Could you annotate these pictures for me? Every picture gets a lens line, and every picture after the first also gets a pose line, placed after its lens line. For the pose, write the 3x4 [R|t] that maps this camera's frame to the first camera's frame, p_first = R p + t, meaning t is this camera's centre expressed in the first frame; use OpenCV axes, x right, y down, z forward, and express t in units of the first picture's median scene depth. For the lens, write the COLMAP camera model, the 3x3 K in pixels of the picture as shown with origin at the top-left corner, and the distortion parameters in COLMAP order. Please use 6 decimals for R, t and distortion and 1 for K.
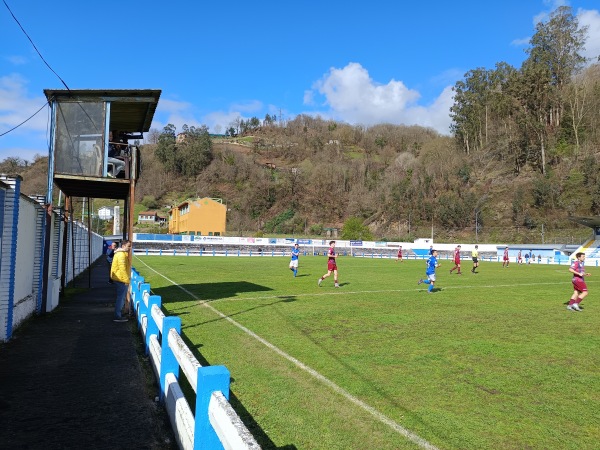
lens RADIAL K [[422.8, 0, 301.1], [0, 422.8, 226.6], [0, 0, 1]] dist [0.027064, -0.013506]
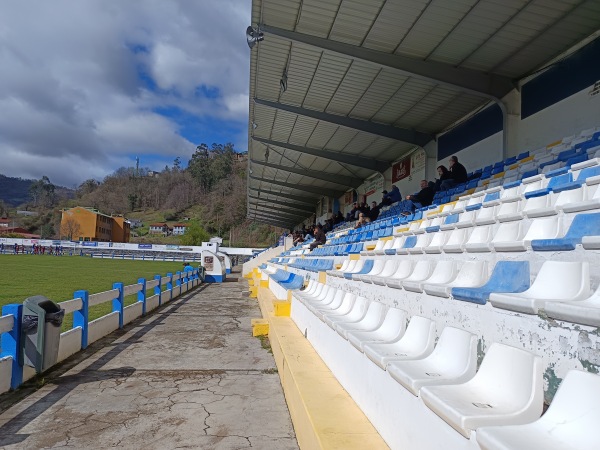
lens RADIAL K [[422.8, 0, 302.0], [0, 422.8, 226.4], [0, 0, 1]] dist [0.027064, -0.013506]
pose [[0.960007, -0.007222, -0.279882, 0.652959], [-0.001937, 0.999472, -0.032437, 0.018965], [0.279968, 0.031682, 0.959486, 0.077987]]
